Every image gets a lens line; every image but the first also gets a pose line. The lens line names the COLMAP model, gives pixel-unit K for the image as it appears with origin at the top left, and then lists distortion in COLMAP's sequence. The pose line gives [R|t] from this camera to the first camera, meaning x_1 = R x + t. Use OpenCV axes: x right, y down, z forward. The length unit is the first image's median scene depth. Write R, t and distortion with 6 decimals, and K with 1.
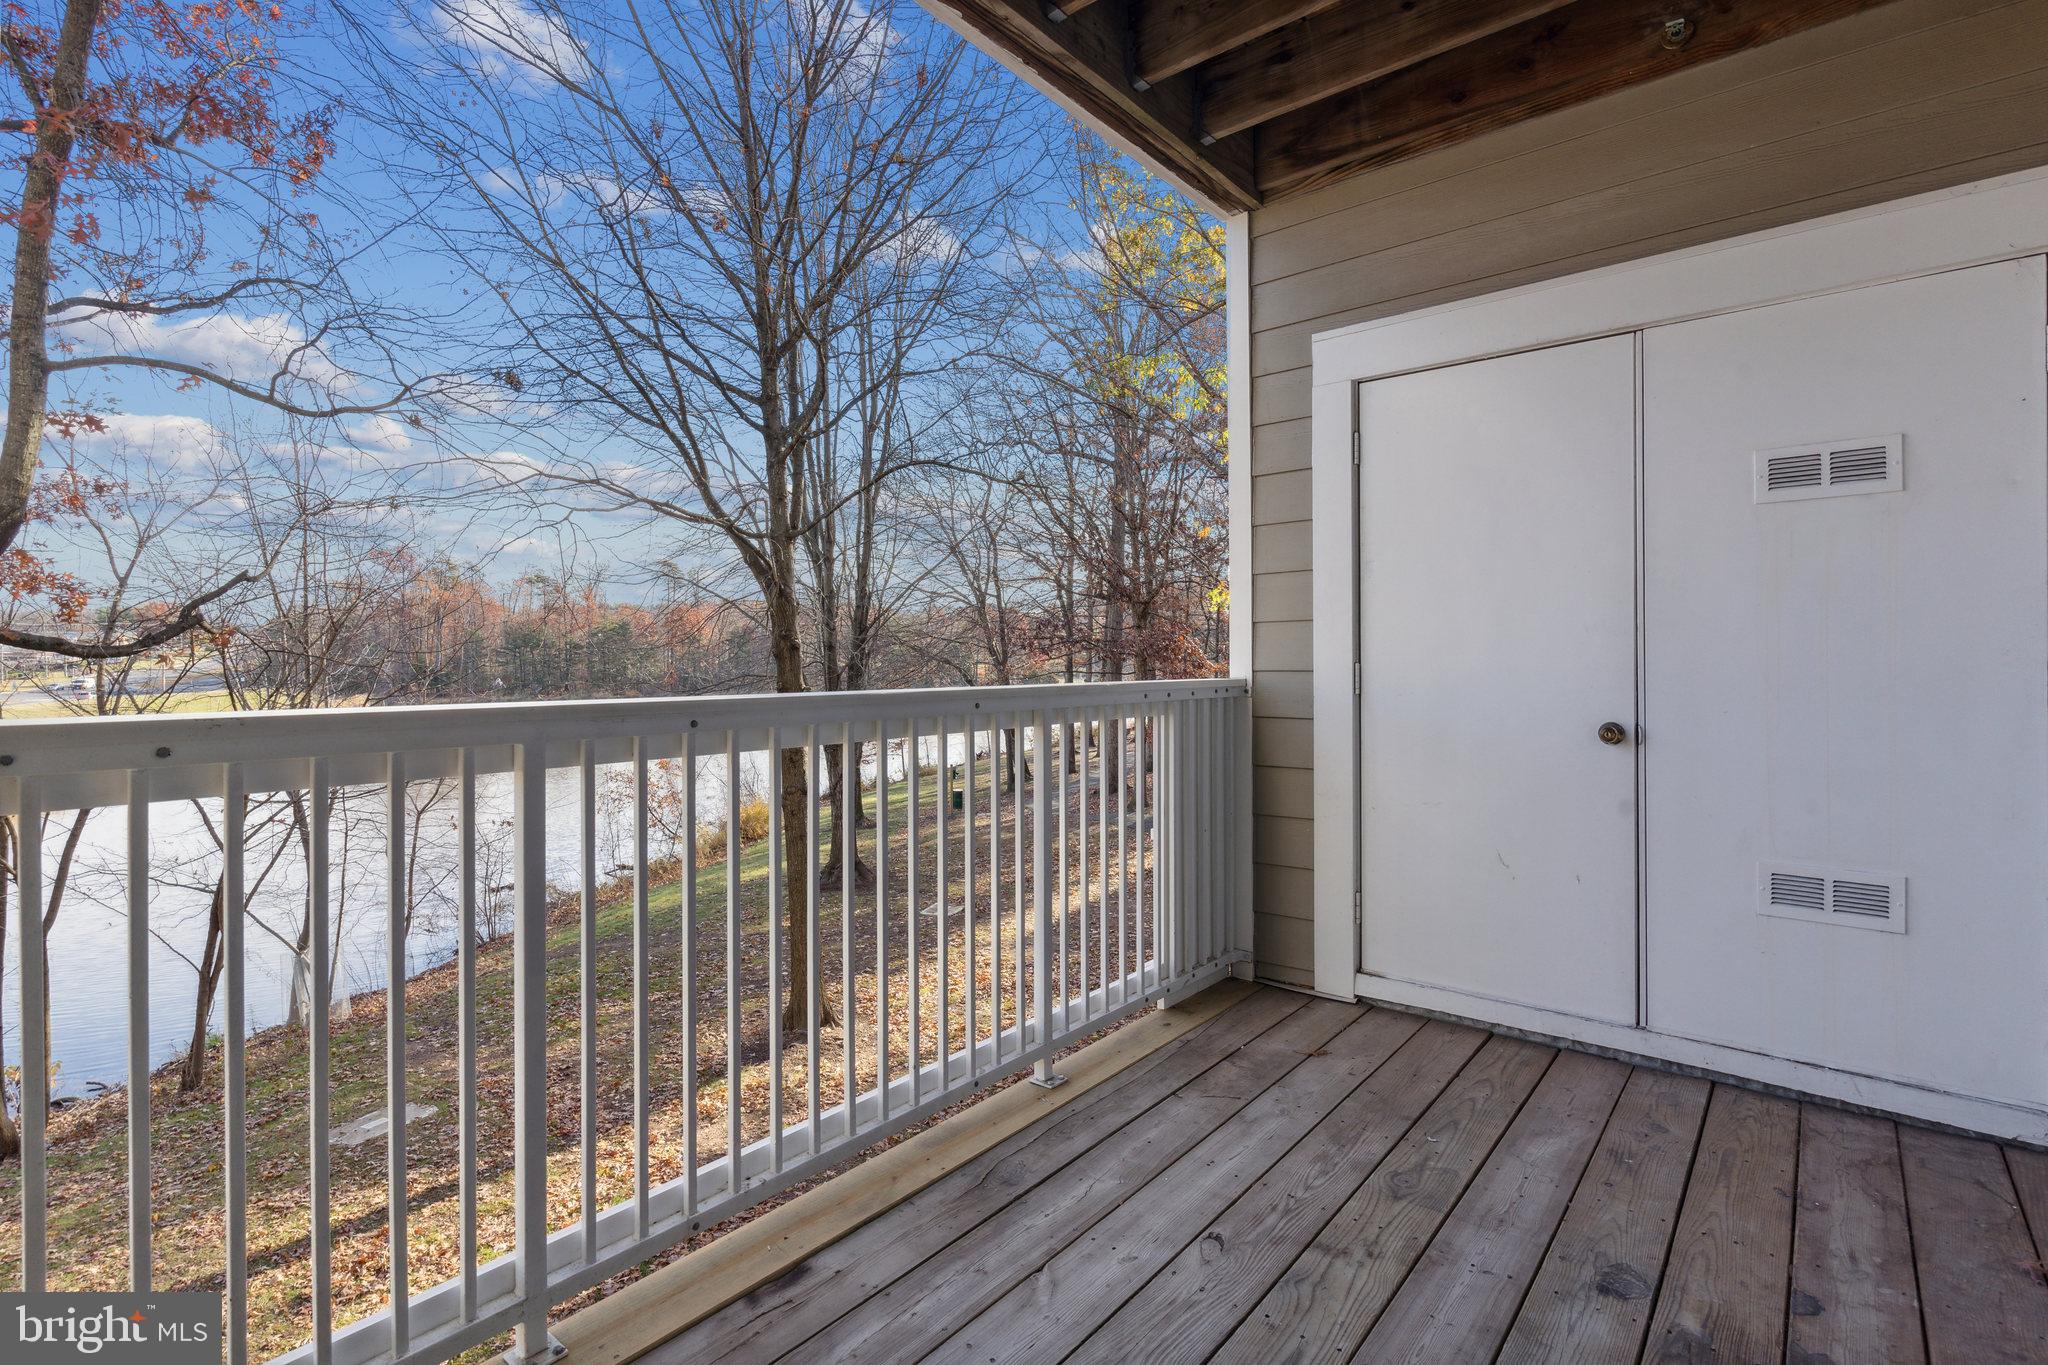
lens RADIAL K [[989.5, 0, 1013.9], [0, 989.5, 674.7], [0, 0, 1]] dist [-0.000204, 0.000430]
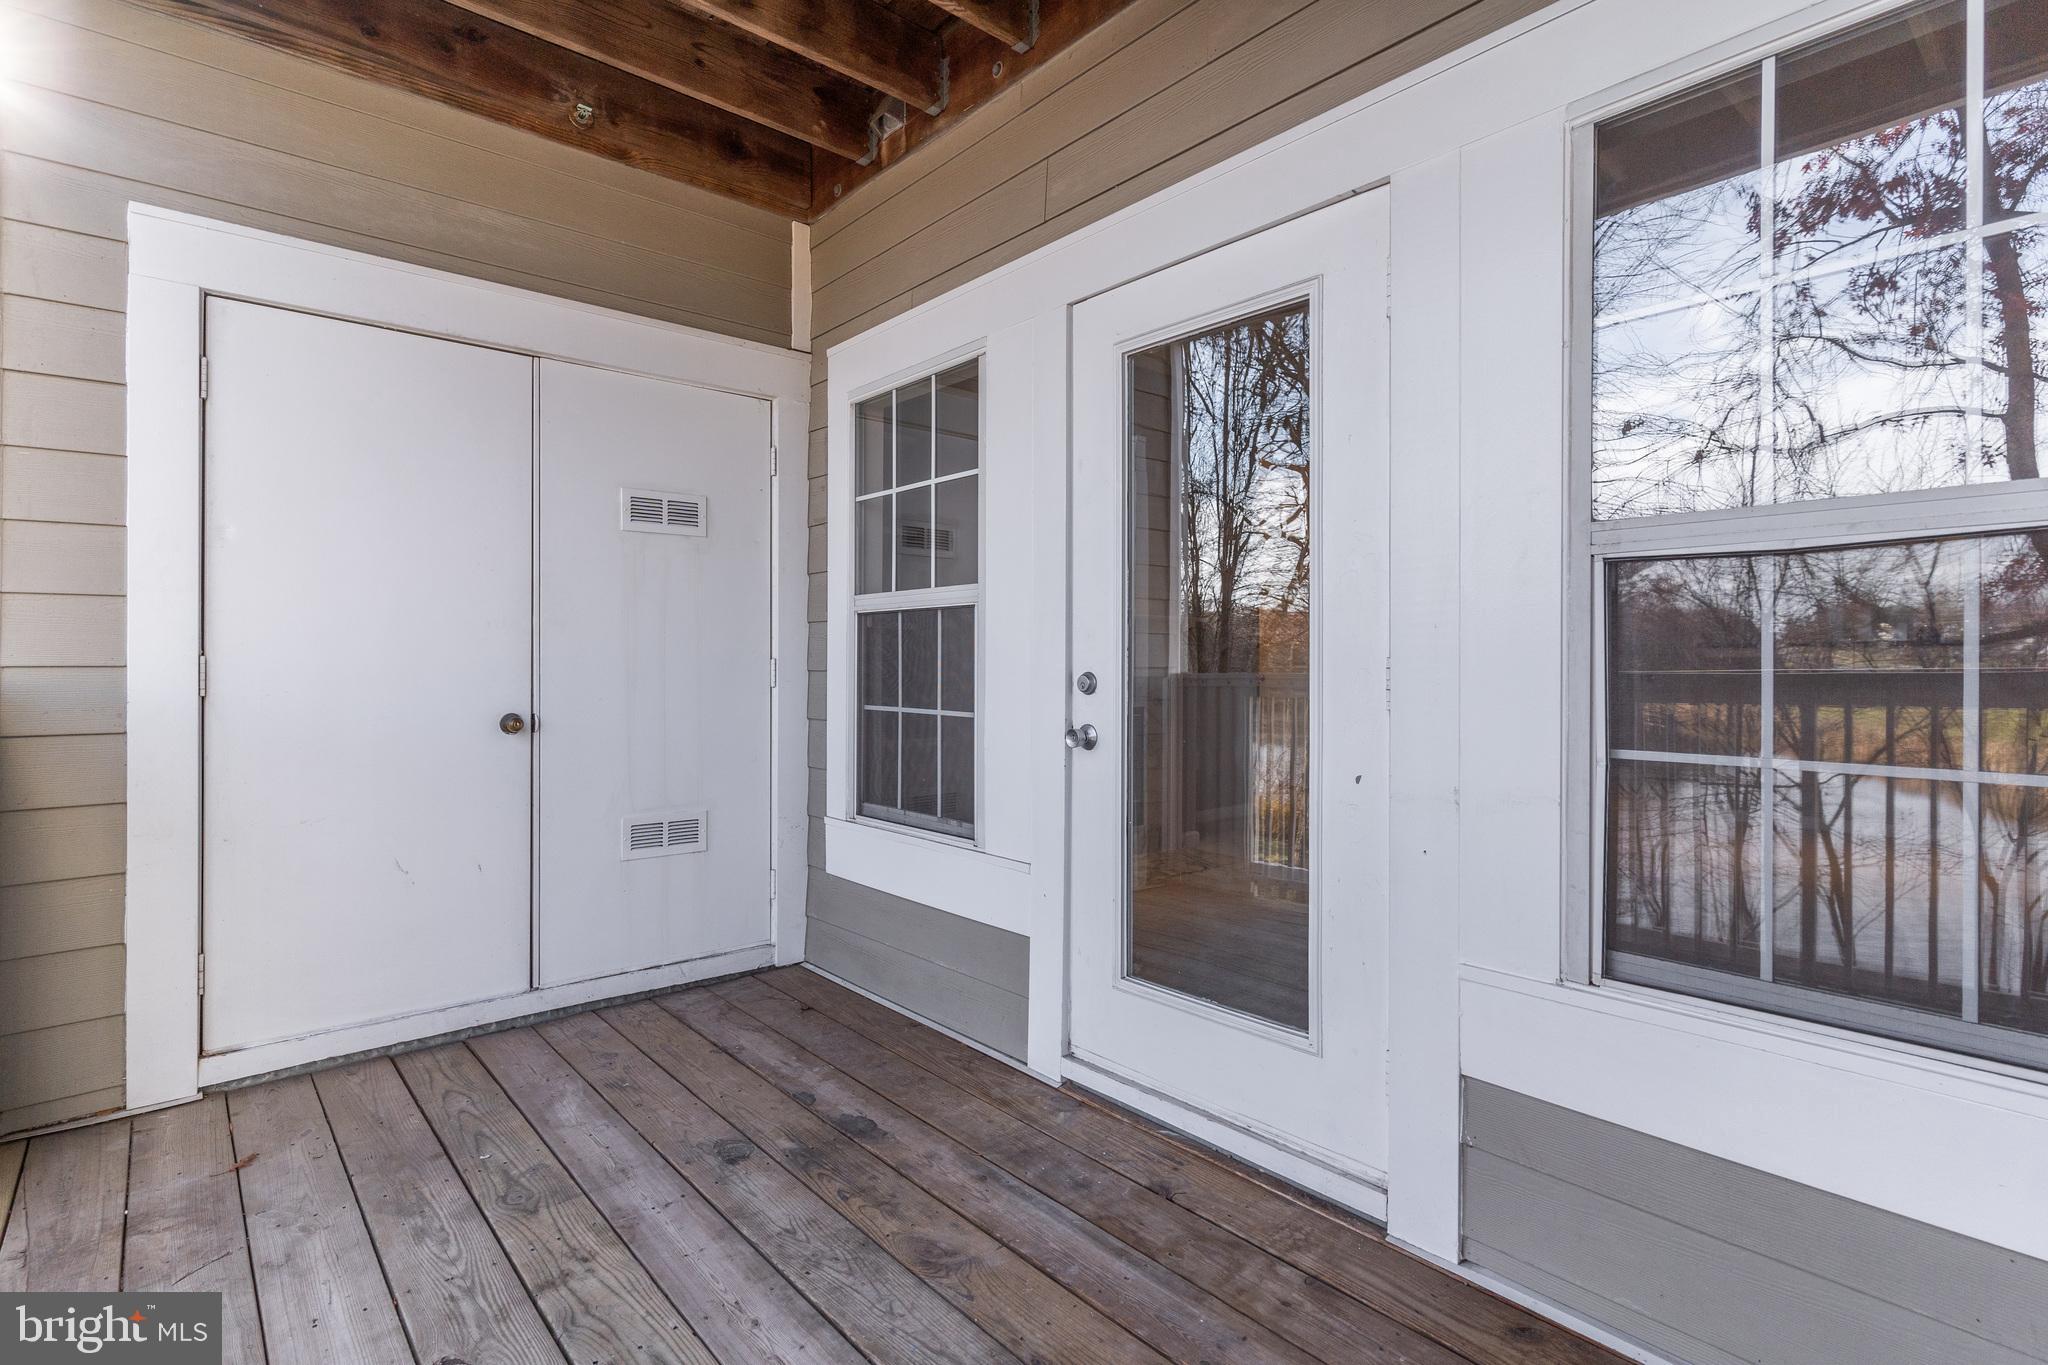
lens RADIAL K [[989.5, 0, 1020.2], [0, 989.5, 670.7], [0, 0, 1]] dist [-0.000204, 0.000430]
pose [[0.152849, -0.002213, 0.988247, -0.392403], [0.011872, 0.999929, 0.000403, 0.009288], [-0.988178, 0.011670, 0.152864, 0.310455]]
